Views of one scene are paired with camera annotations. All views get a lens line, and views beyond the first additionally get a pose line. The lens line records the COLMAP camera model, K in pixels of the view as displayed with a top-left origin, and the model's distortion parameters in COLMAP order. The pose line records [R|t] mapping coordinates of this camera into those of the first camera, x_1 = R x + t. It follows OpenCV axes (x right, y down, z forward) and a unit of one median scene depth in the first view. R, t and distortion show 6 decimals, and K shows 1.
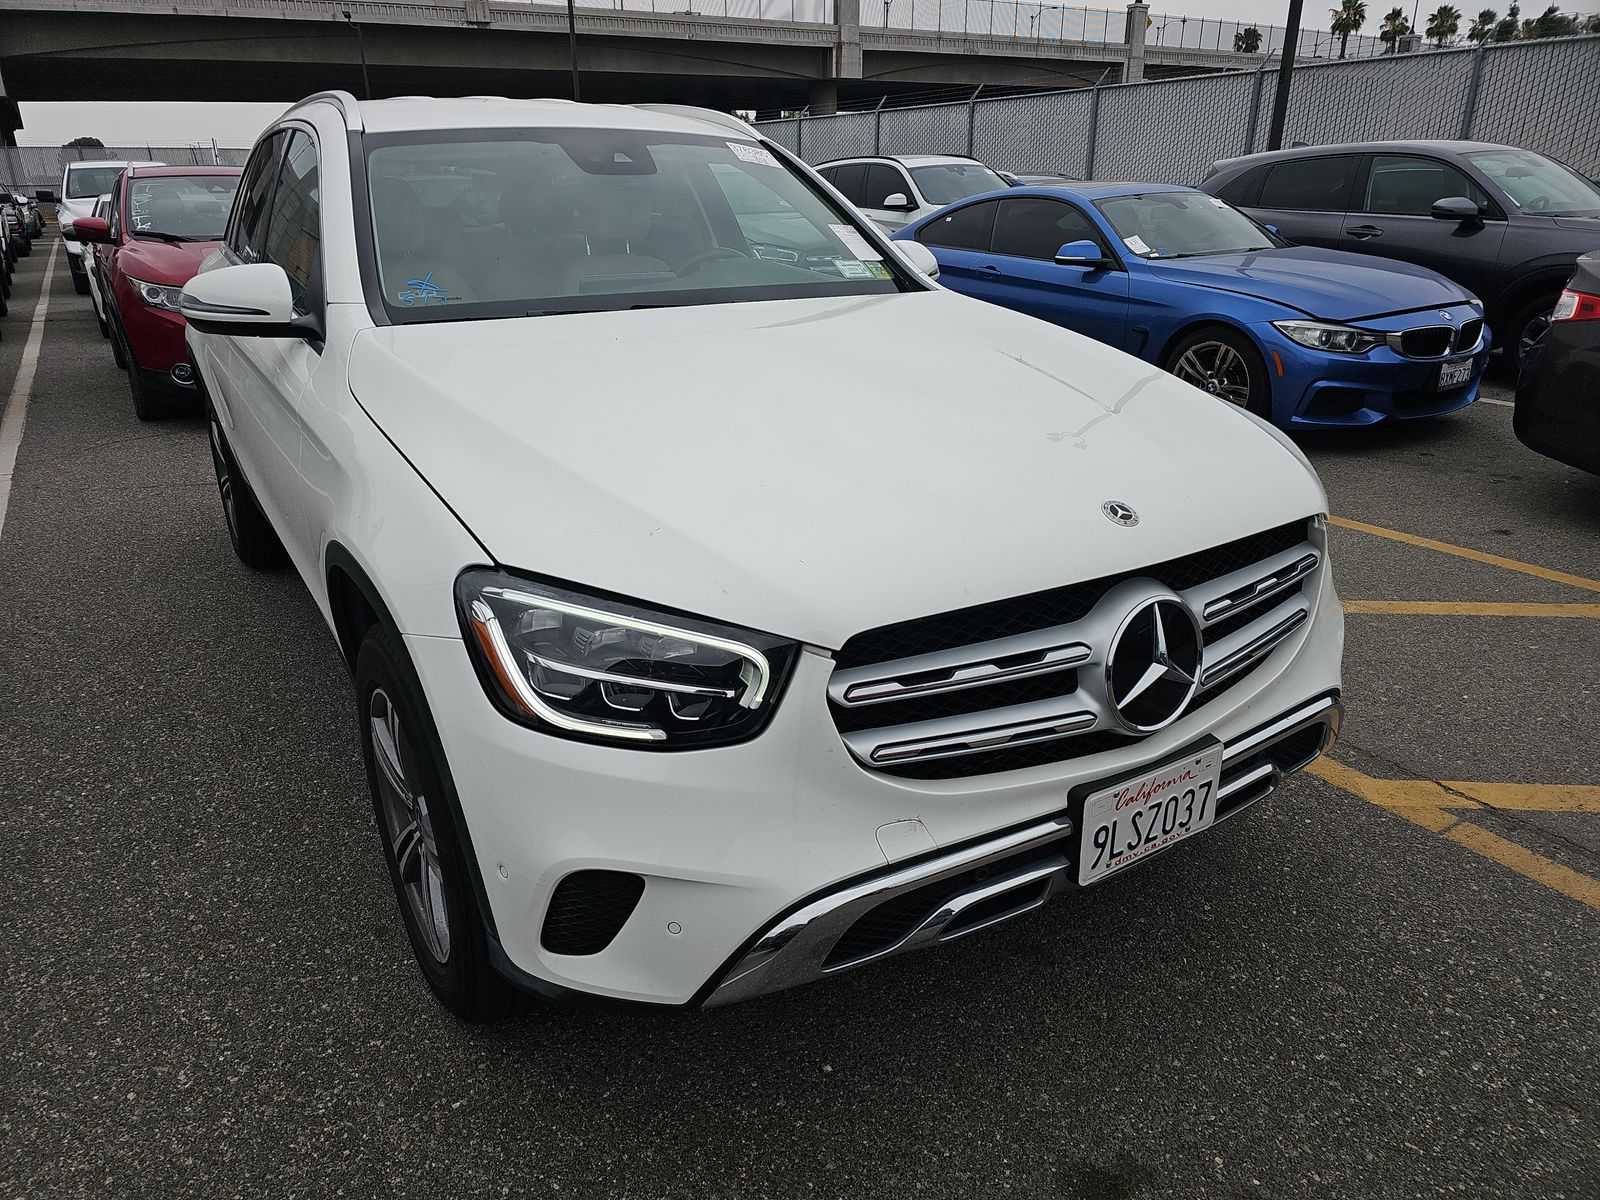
lens RADIAL K [[1057.3, 0, 781.9], [0, 1057.3, 597.4], [0, 0, 1]] dist [0.066406, -0.062272]
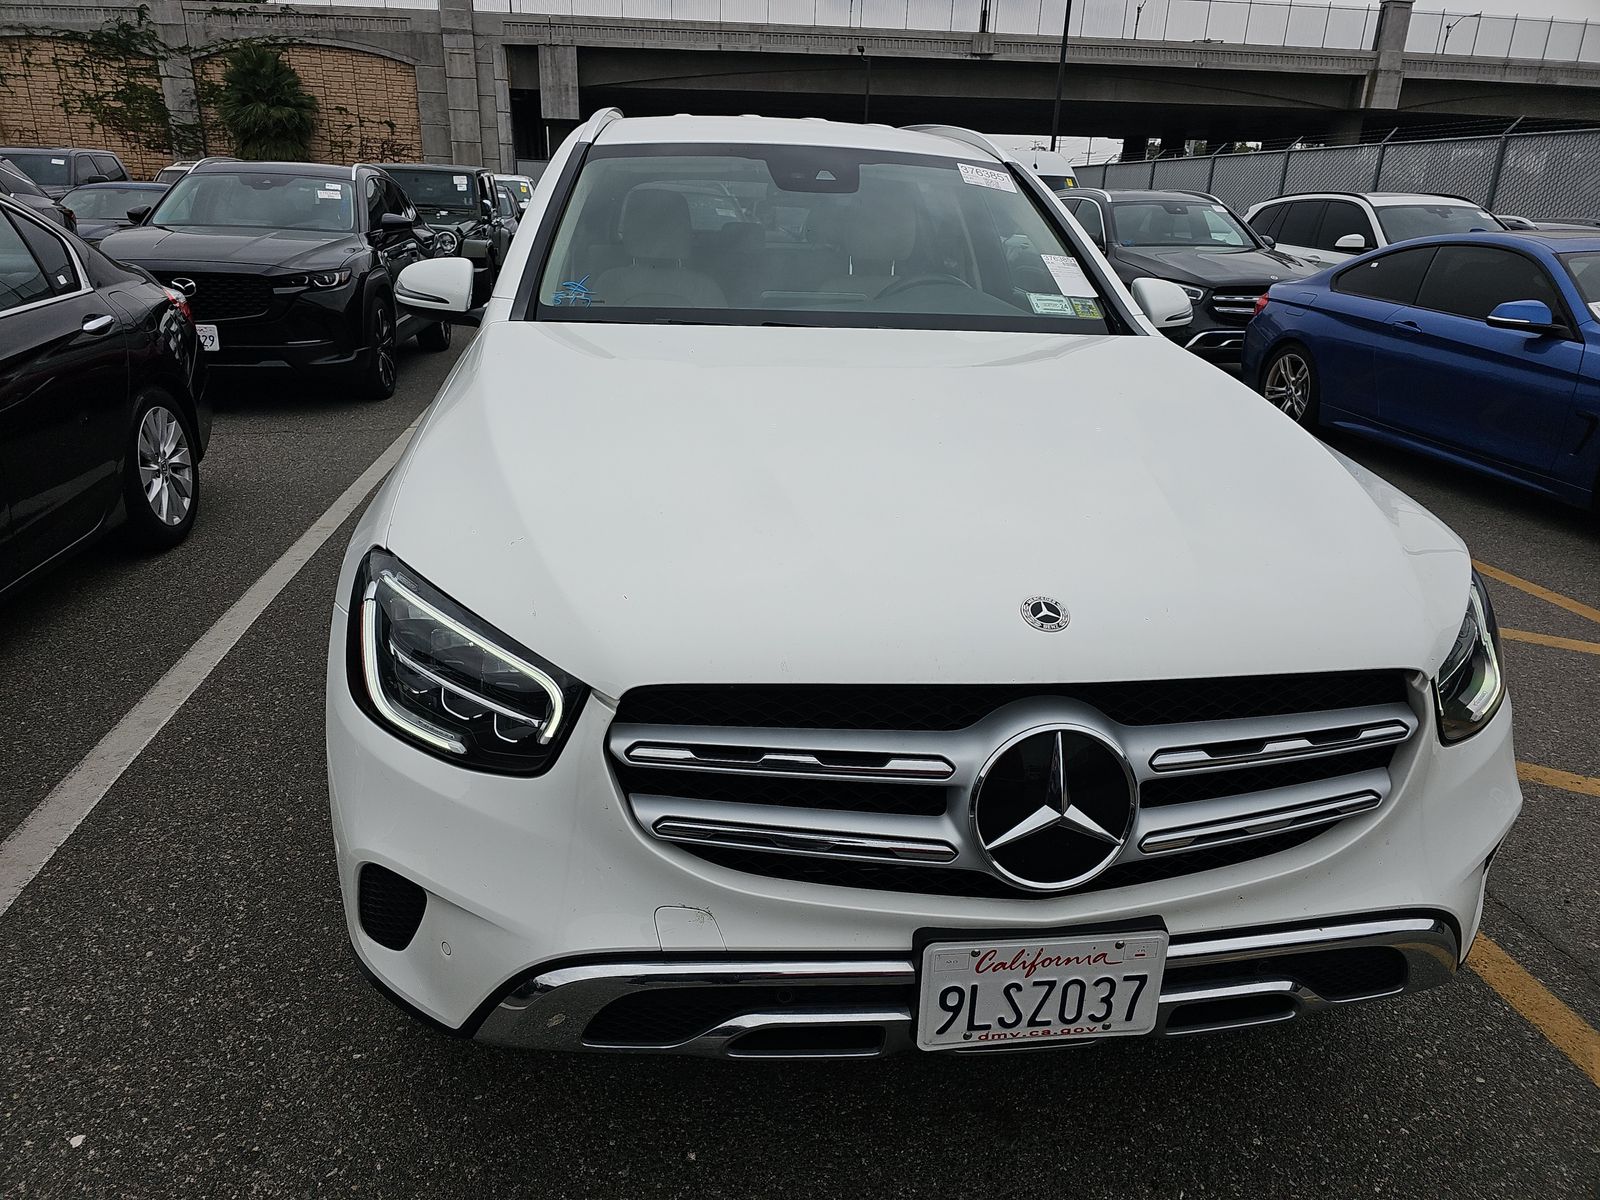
lens RADIAL K [[1057.3, 0, 781.9], [0, 1057.3, 597.4], [0, 0, 1]] dist [0.066406, -0.062272]
pose [[0.910941, 0.178473, -0.371934, 0.376769], [-0.187173, 0.982242, 0.012906, -0.055792], [0.367632, 0.057859, 0.928170, 0.153311]]
